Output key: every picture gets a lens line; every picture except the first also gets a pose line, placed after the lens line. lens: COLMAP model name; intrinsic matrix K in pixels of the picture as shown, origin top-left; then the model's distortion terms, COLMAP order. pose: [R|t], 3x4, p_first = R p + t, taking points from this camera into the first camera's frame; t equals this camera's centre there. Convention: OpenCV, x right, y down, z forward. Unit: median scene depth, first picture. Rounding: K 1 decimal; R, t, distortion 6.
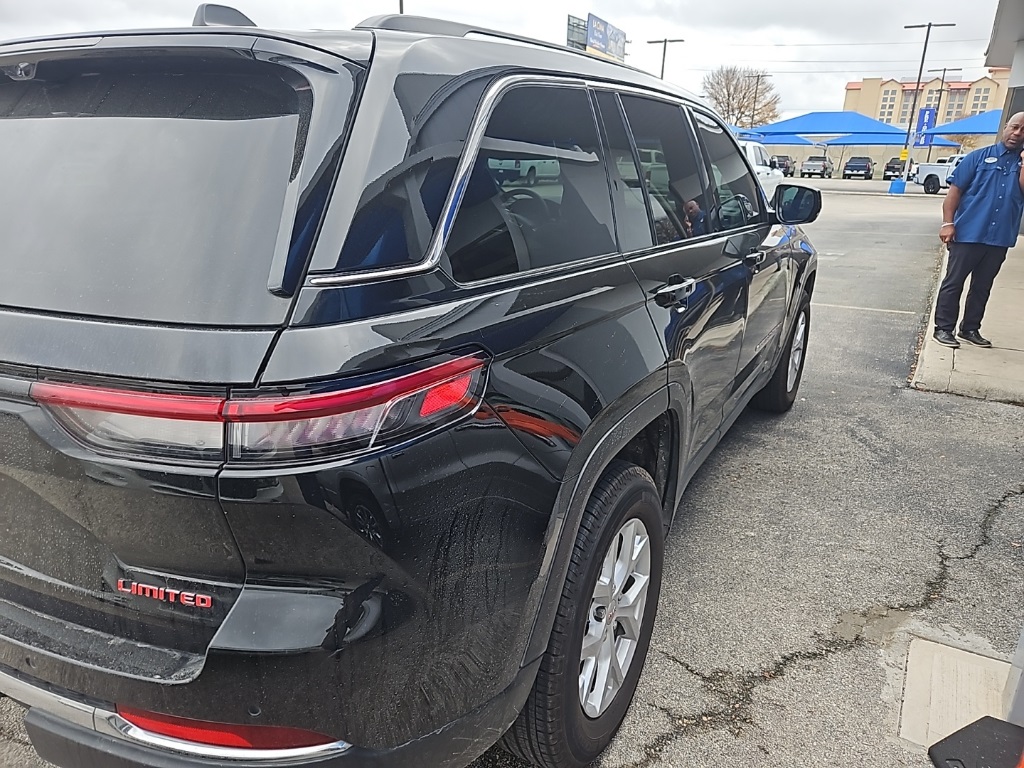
lens RADIAL K [[710.7, 0, 514.2], [0, 710.7, 386.4], [0, 0, 1]] dist [0.060243, -0.047927]
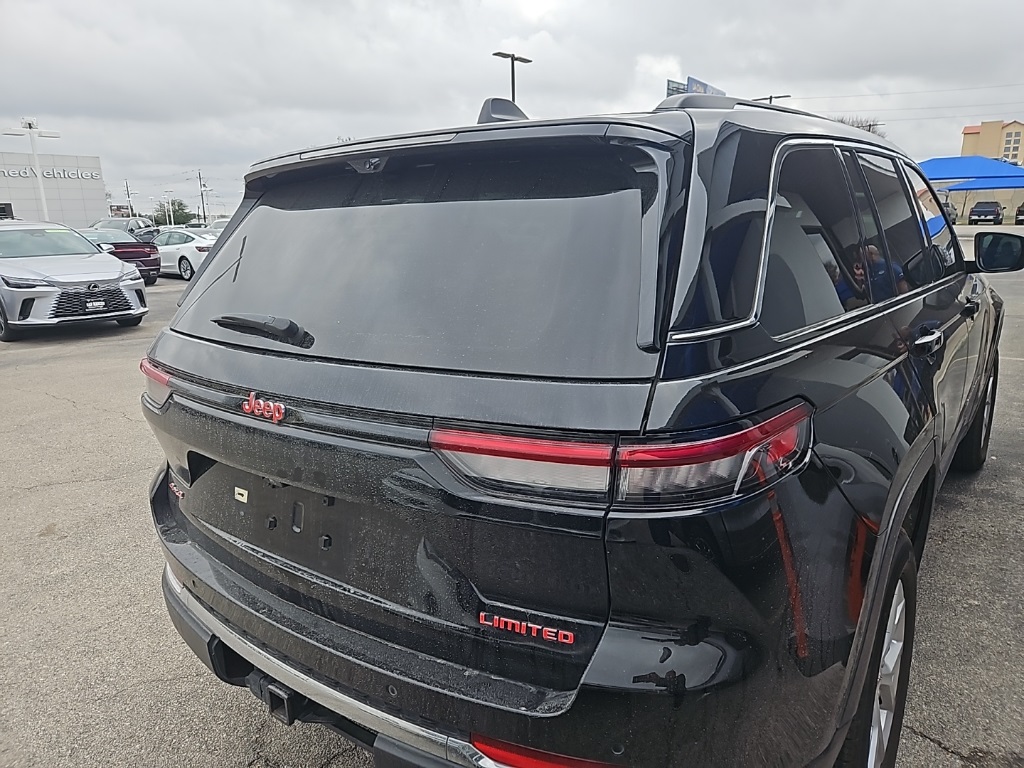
lens RADIAL K [[705.2, 0, 514.8], [0, 705.2, 380.7], [0, 0, 1]] dist [0.085532, -0.075864]
pose [[0.989754, -0.008222, -0.142549, -0.346869], [-0.004214, 0.996224, -0.086723, 0.011241], [0.142724, 0.086435, 0.985981, -0.083173]]
